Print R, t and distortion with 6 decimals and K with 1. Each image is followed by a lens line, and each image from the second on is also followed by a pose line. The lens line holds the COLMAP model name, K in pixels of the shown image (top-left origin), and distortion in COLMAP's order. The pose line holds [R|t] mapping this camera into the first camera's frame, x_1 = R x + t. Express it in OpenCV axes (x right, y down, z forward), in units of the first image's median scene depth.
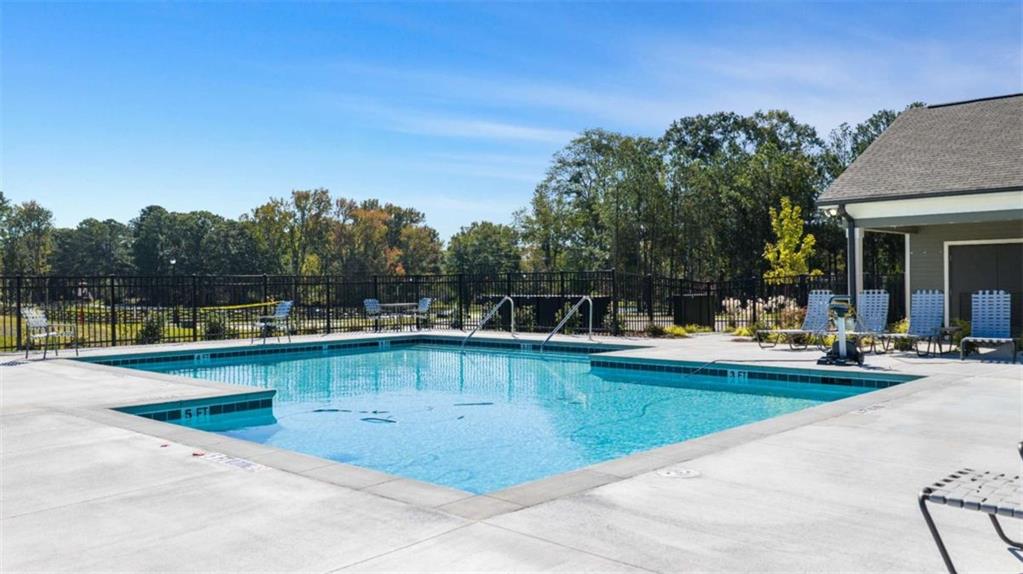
lens RADIAL K [[844.4, 0, 511.5], [0, 844.4, 287.0], [0, 0, 1]] dist [0.073323, -0.110775]
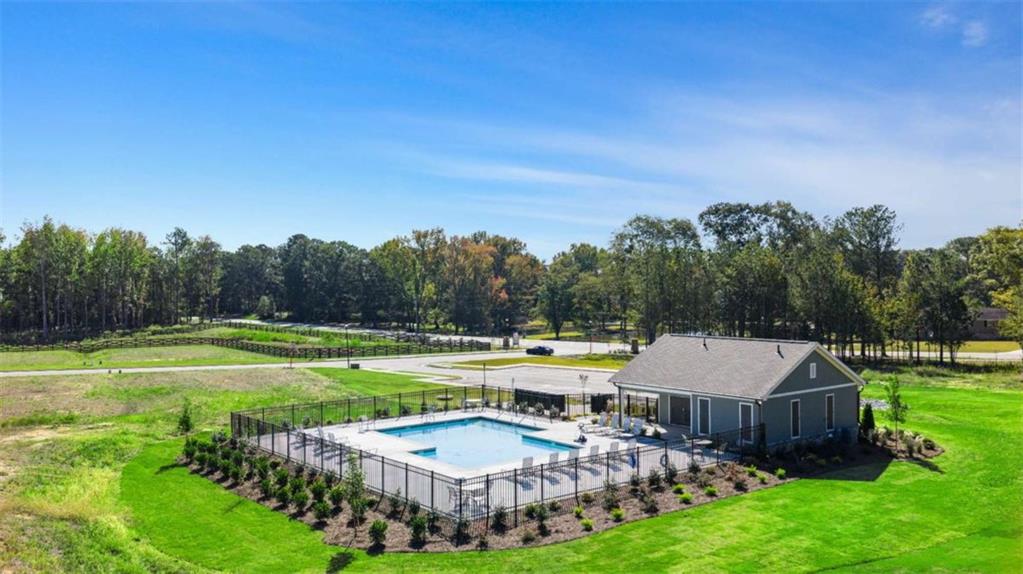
lens RADIAL K [[844.4, 0, 511.5], [0, 844.4, 287.0], [0, 0, 1]] dist [0.073323, -0.110775]
pose [[0.991310, 0.005553, -0.131429, 0.030949], [-0.005436, 0.999984, 0.001251, -0.032239], [0.131434, -0.000525, 0.991325, -0.149146]]
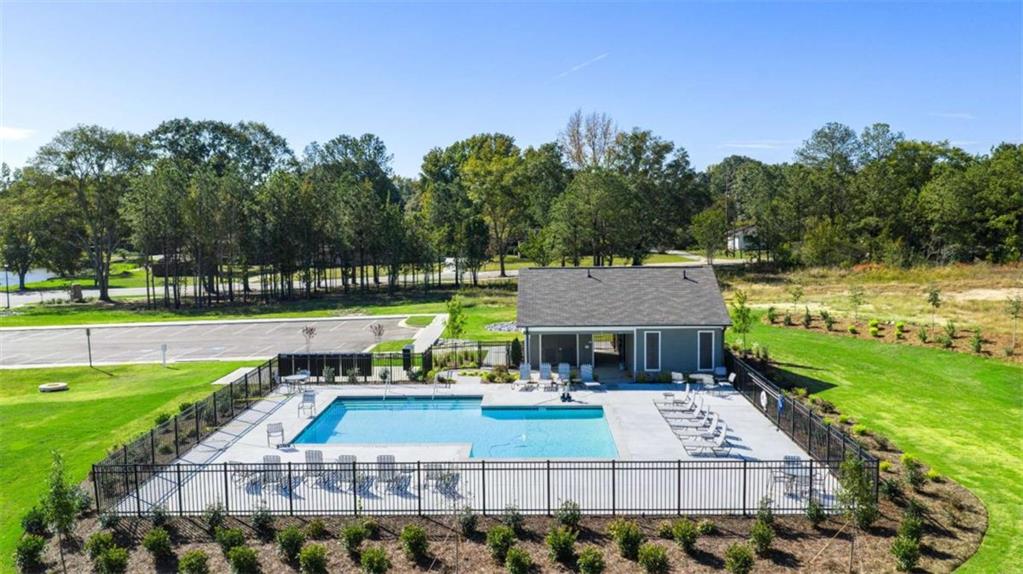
lens RADIAL K [[844.4, 0, 511.5], [0, 844.4, 287.0], [0, 0, 1]] dist [0.073323, -0.110775]
pose [[0.747153, -0.062017, 0.661753, -0.097766], [0.007933, 0.996399, 0.084422, -0.032020], [-0.664605, -0.057827, 0.744954, -0.063288]]
